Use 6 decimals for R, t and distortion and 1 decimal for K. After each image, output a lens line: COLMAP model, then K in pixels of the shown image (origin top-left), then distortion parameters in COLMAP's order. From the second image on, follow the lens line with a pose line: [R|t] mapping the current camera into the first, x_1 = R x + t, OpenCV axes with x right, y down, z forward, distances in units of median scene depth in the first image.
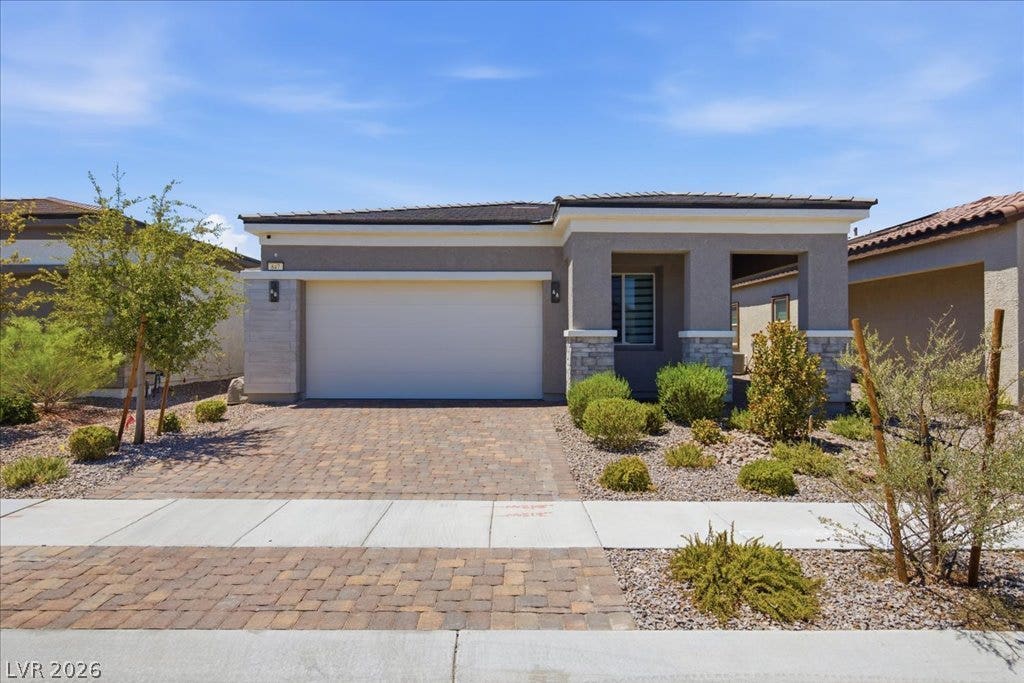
lens RADIAL K [[493.2, 0, 511.4], [0, 493.2, 335.4], [0, 0, 1]] dist [0.000048, -0.000210]
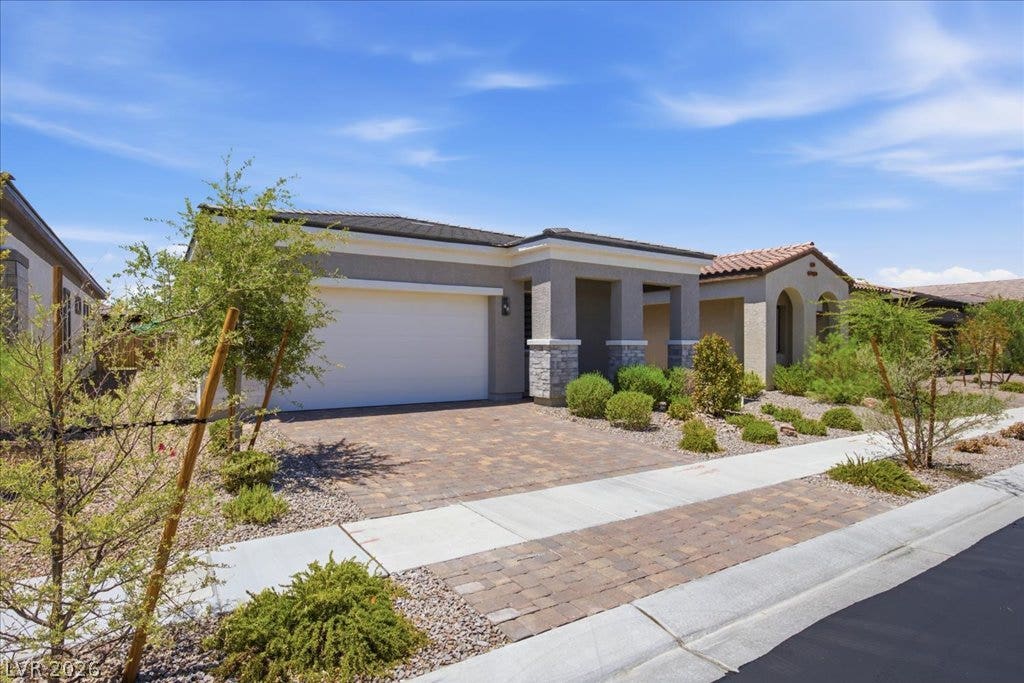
lens RADIAL K [[462.1, 0, 512.4], [0, 462.1, 340.9], [0, 0, 1]] dist [-0.001086, -0.000105]
pose [[0.882310, 0.002525, 0.470662, -0.482950], [-0.001466, 0.999996, -0.002616, -0.003989], [-0.470666, 0.001618, 0.882310, 0.041975]]
